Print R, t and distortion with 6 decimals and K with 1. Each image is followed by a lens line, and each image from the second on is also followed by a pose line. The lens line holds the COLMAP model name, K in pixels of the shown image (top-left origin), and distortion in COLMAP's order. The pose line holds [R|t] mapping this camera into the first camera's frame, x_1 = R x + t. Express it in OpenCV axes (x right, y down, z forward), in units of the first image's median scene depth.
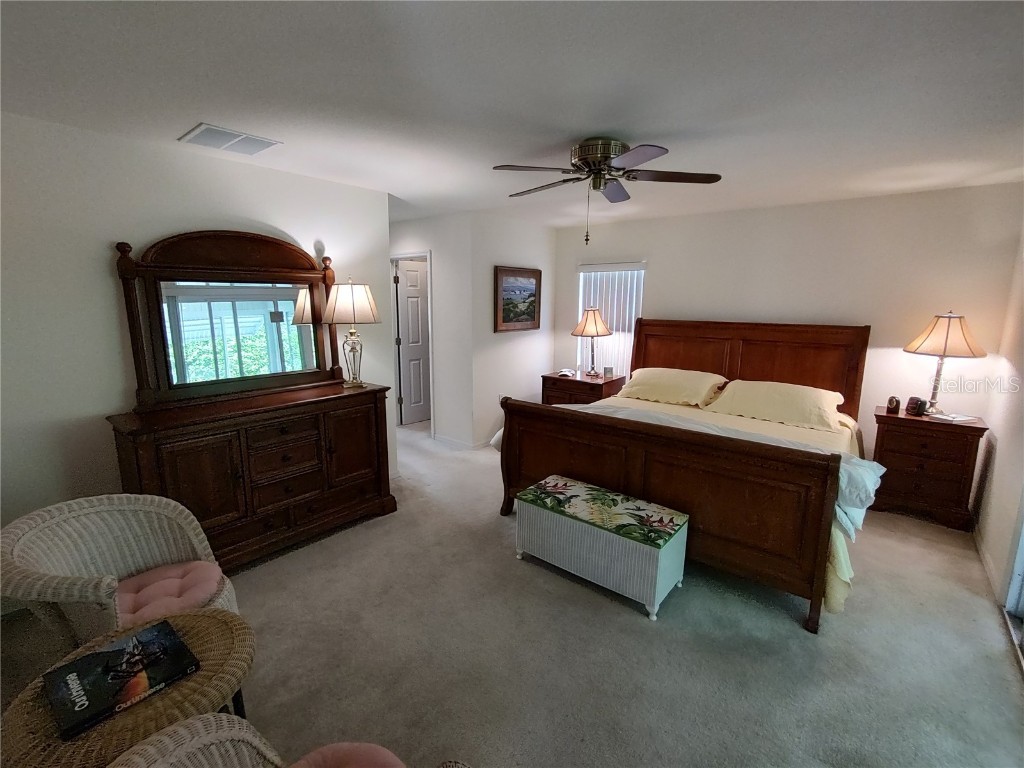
lens RADIAL K [[465.2, 0, 514.1], [0, 465.2, 384.3], [0, 0, 1]] dist [-0.001512, -0.000807]
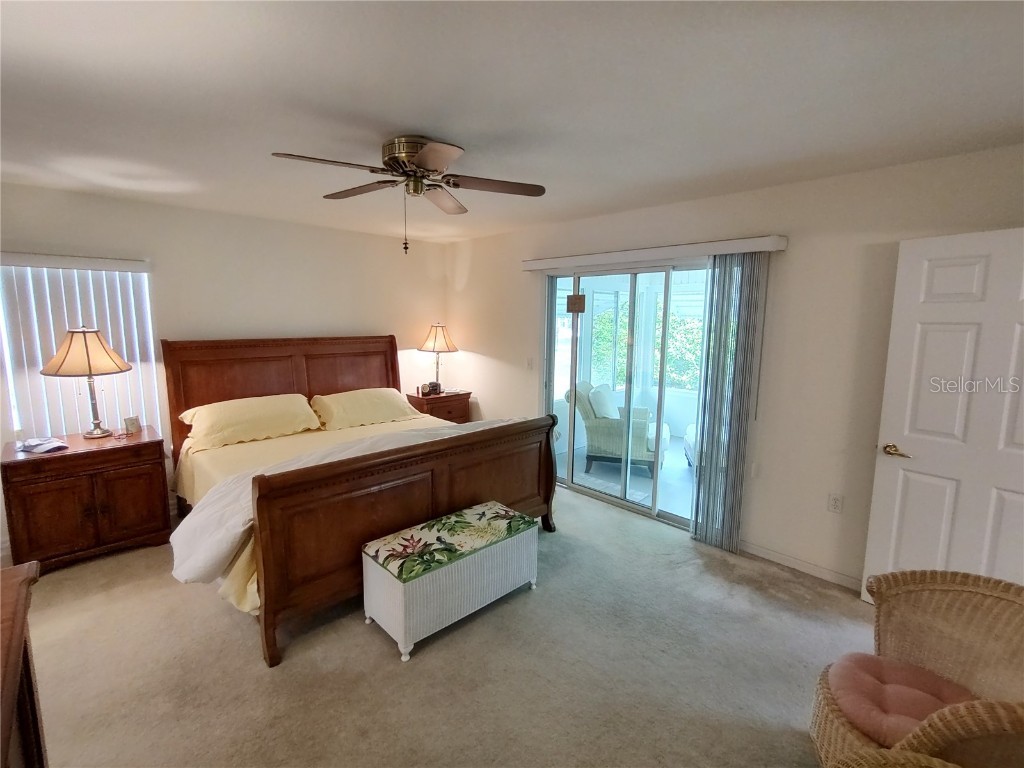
lens RADIAL K [[465.2, 0, 512.0], [0, 465.2, 385.2], [0, 0, 1]] dist [-0.001512, -0.000807]
pose [[0.127090, -0.149883, 0.980501, -0.706061], [0.171960, 0.976878, 0.127040, -0.138822], [-0.976872, 0.152461, 0.149925, 0.722232]]
